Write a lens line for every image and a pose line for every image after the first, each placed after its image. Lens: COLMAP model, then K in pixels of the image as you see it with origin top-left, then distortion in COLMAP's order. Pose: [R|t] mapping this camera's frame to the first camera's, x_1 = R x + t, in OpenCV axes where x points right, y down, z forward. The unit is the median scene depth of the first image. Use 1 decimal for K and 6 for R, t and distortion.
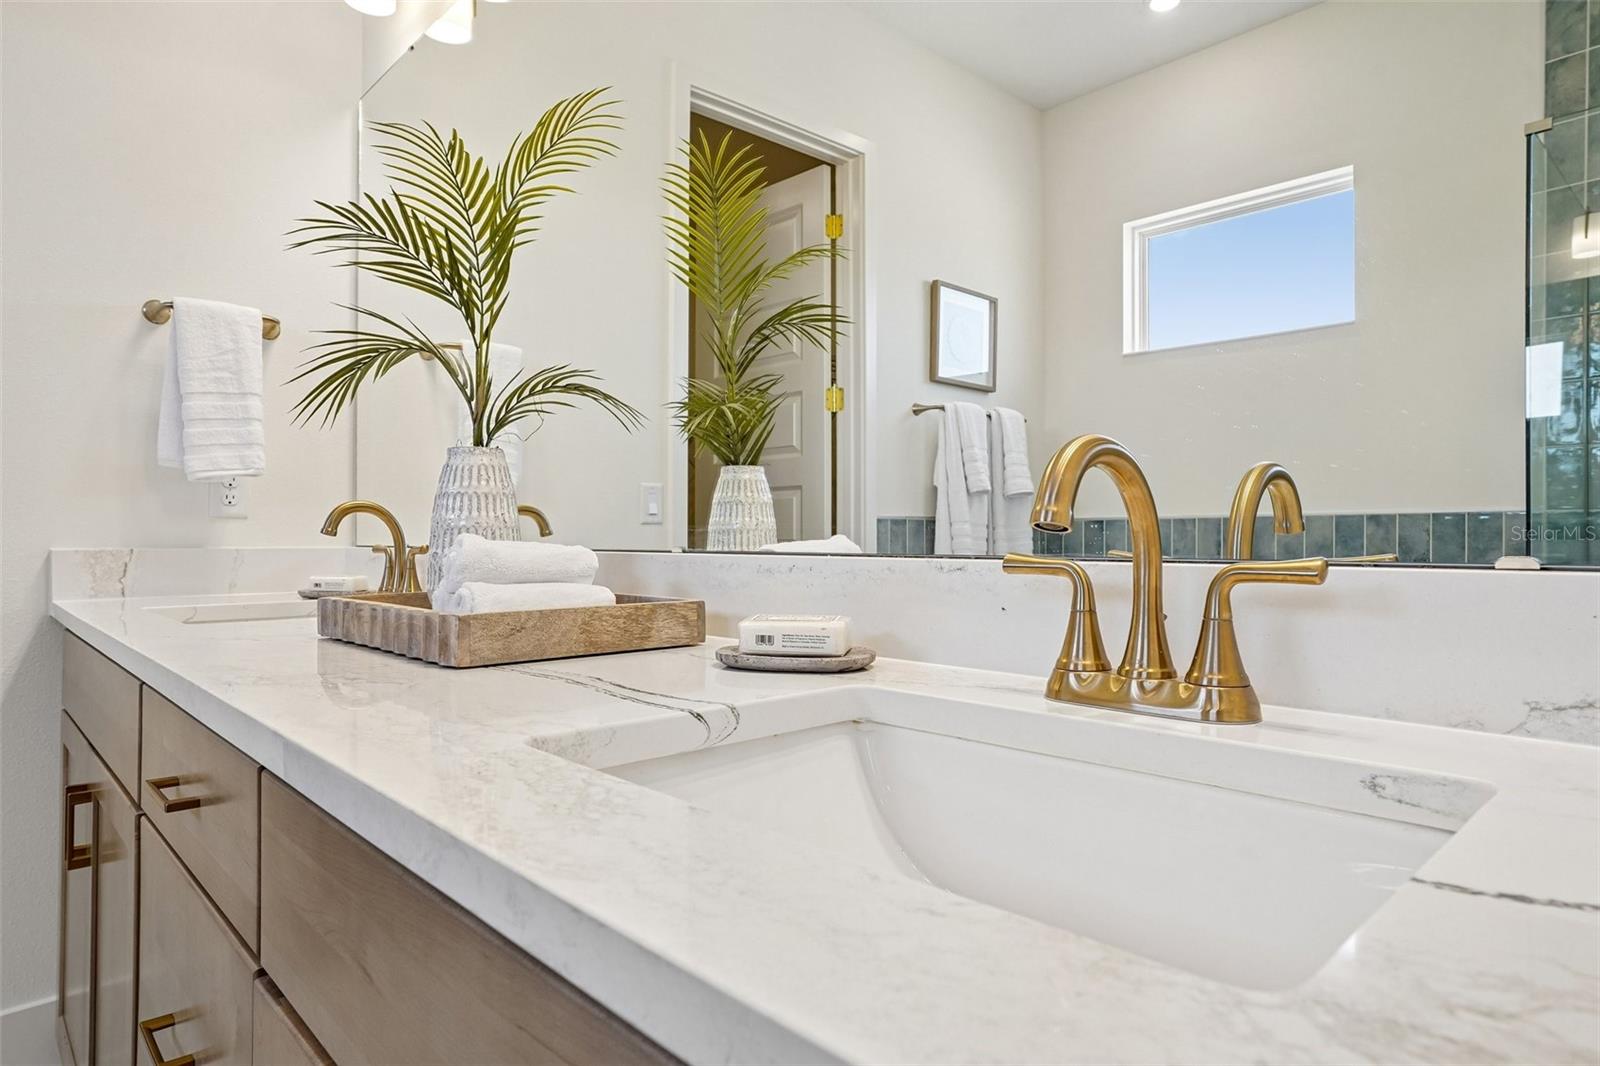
lens RADIAL K [[917.2, 0, 801.3], [0, 917.2, 530.8], [0, 0, 1]] dist [-0.031062, 0.001889]
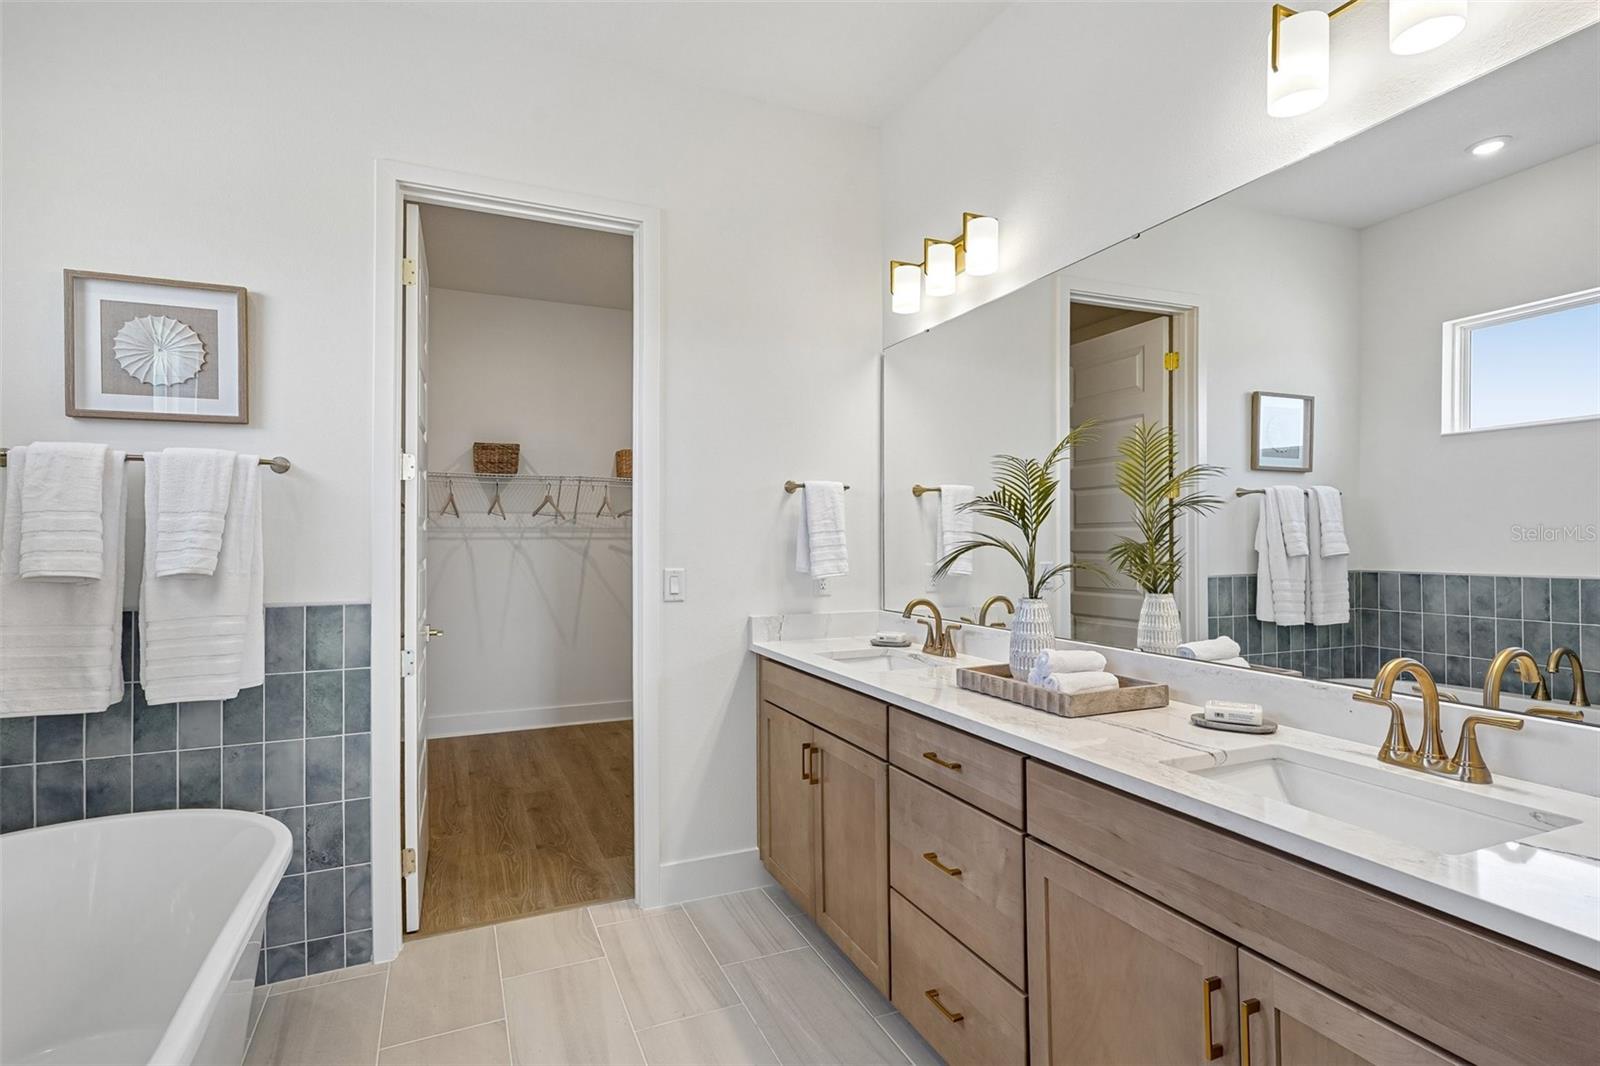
lens RADIAL K [[788.4, 0, 800.7], [0, 788.4, 533.8], [0, 0, 1]] dist [0.042068, -0.001106]
pose [[0.942350, -0.007377, -0.334547, -0.244208], [0.008634, 0.999960, 0.002271, -0.235888], [0.334517, -0.005029, 0.942376, -0.818008]]
